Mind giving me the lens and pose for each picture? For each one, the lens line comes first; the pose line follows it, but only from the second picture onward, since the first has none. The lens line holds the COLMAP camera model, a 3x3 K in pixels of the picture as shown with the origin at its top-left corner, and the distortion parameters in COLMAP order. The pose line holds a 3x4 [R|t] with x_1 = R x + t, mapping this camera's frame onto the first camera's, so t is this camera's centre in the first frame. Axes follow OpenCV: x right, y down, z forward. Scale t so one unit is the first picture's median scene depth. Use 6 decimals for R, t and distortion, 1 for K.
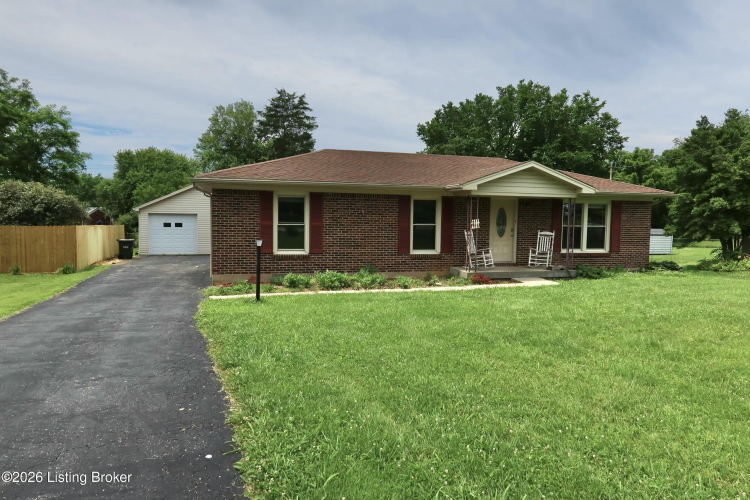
lens RADIAL K [[512.6, 0, 375.0], [0, 512.6, 250.0], [0, 0, 1]] dist [-0.020842, 0.001457]
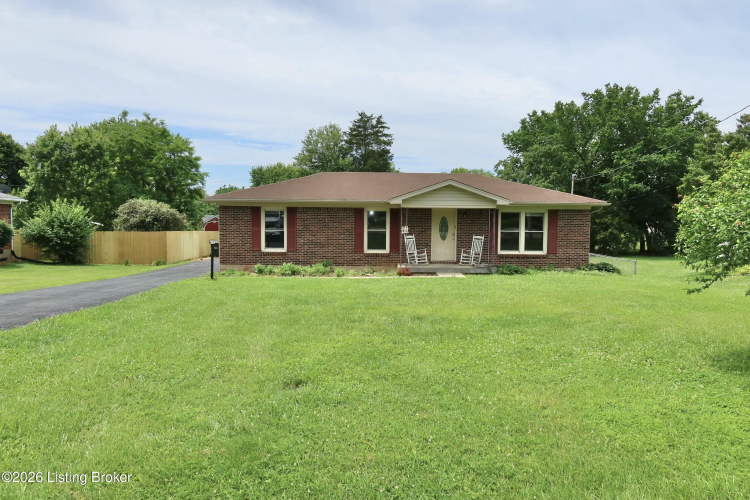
lens RADIAL K [[516.6, 0, 375.0], [0, 516.6, 250.0], [0, 0, 1]] dist [-0.003360, -0.001718]
pose [[0.960754, 0.009269, -0.277247, 0.190578], [-0.012748, 0.999861, -0.010746, 0.005963], [0.277109, 0.013859, 0.960739, -0.106717]]
